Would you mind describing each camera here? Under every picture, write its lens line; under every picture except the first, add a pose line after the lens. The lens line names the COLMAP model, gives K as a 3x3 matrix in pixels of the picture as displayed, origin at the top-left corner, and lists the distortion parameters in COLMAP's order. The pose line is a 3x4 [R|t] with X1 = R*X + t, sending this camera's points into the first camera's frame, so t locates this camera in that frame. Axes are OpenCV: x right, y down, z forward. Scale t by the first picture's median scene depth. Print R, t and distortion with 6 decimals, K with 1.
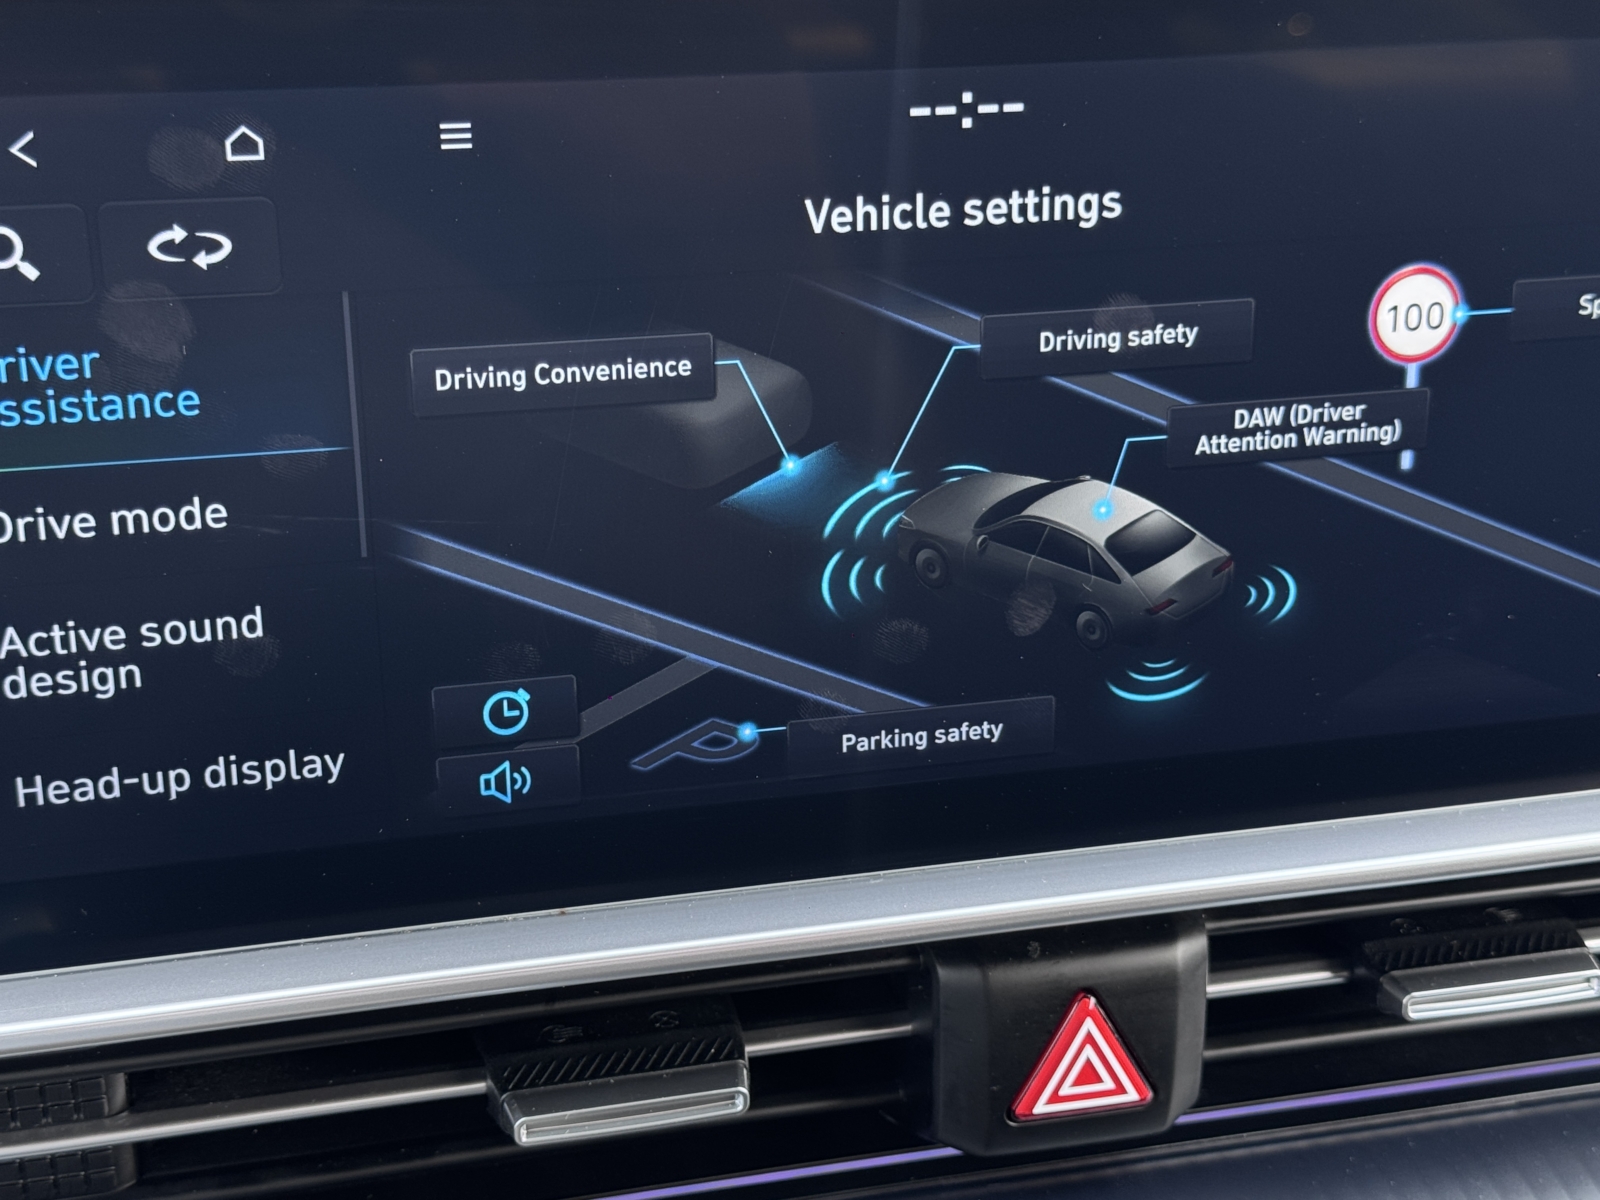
lens RADIAL K [[2426.8, 0, 799.8], [0, 2426.8, 604.4], [0, 0, 1]] dist [0.044268, 0.000000]
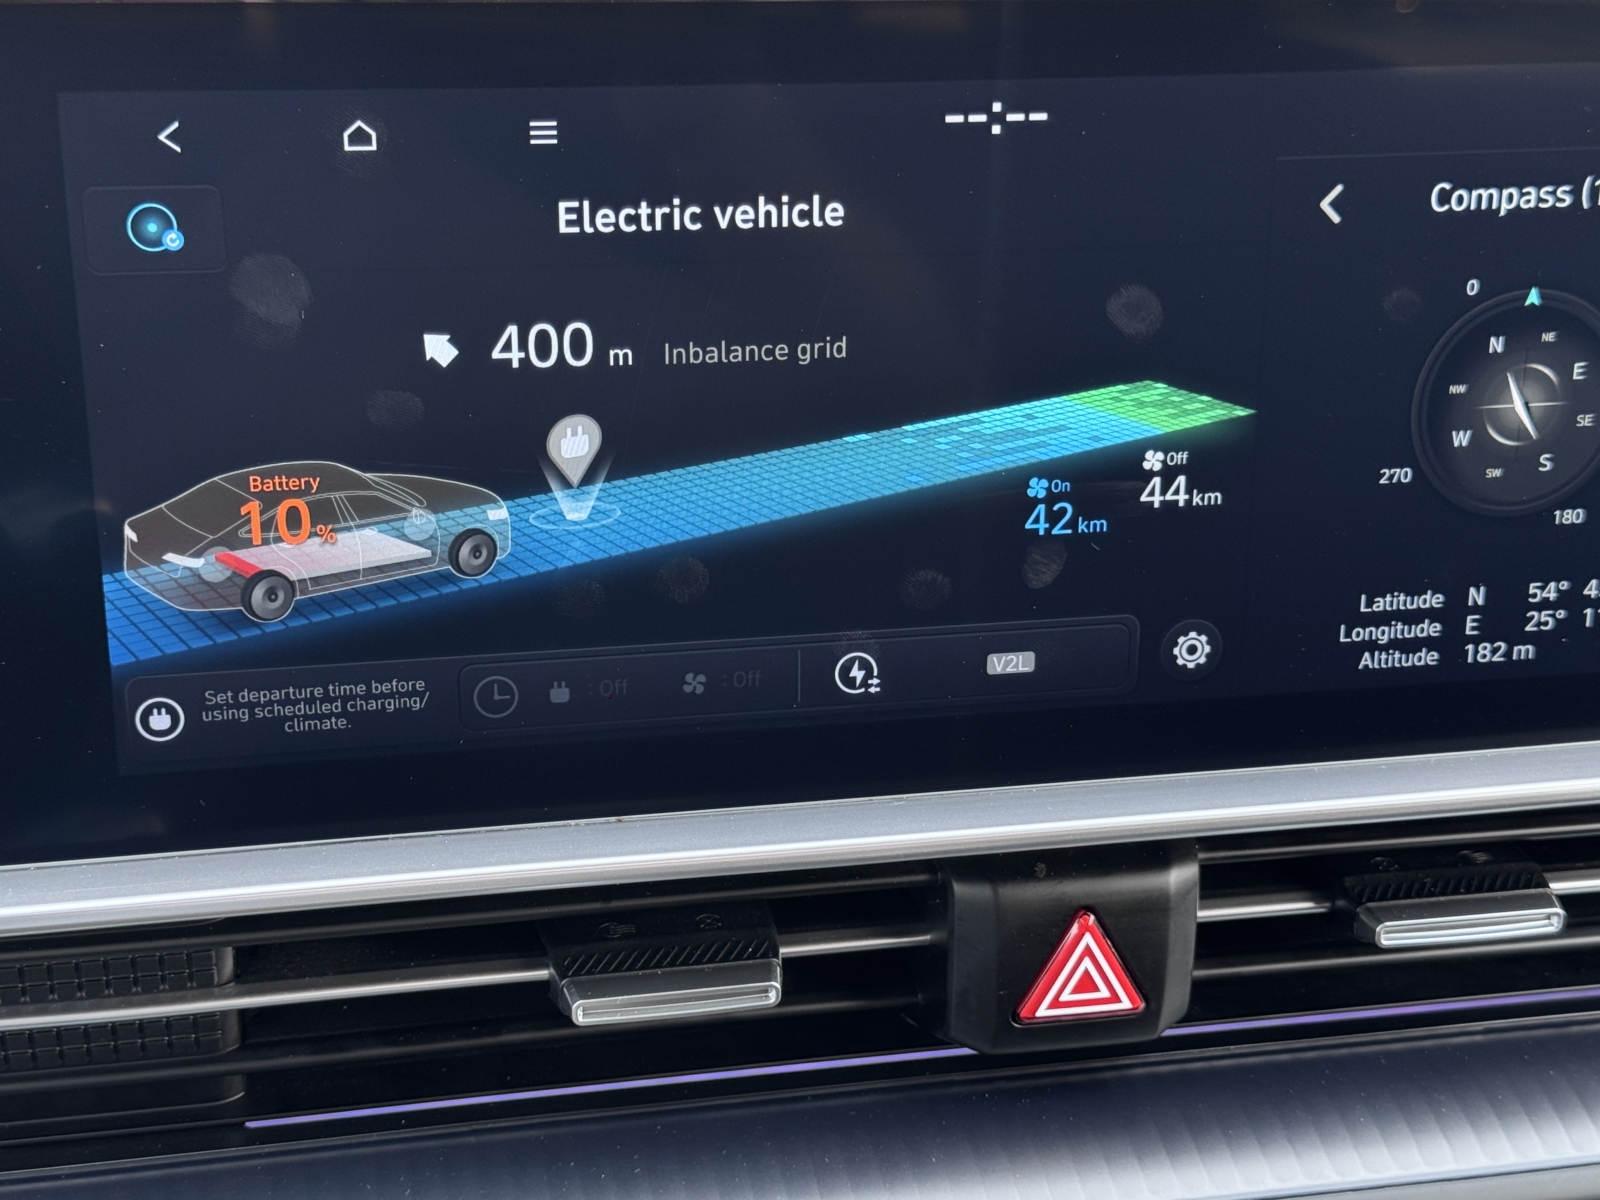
lens RADIAL K [[2426.8, 0, 791.1], [0, 2426.8, 601.6], [0, 0, 1]] dist [0.044268, 0.000000]
pose [[0.998784, 0.030012, -0.039110, 0.022220], [-0.029472, 0.999463, 0.014314, 0.006398], [0.039518, -0.013144, 0.999132, -0.118756]]
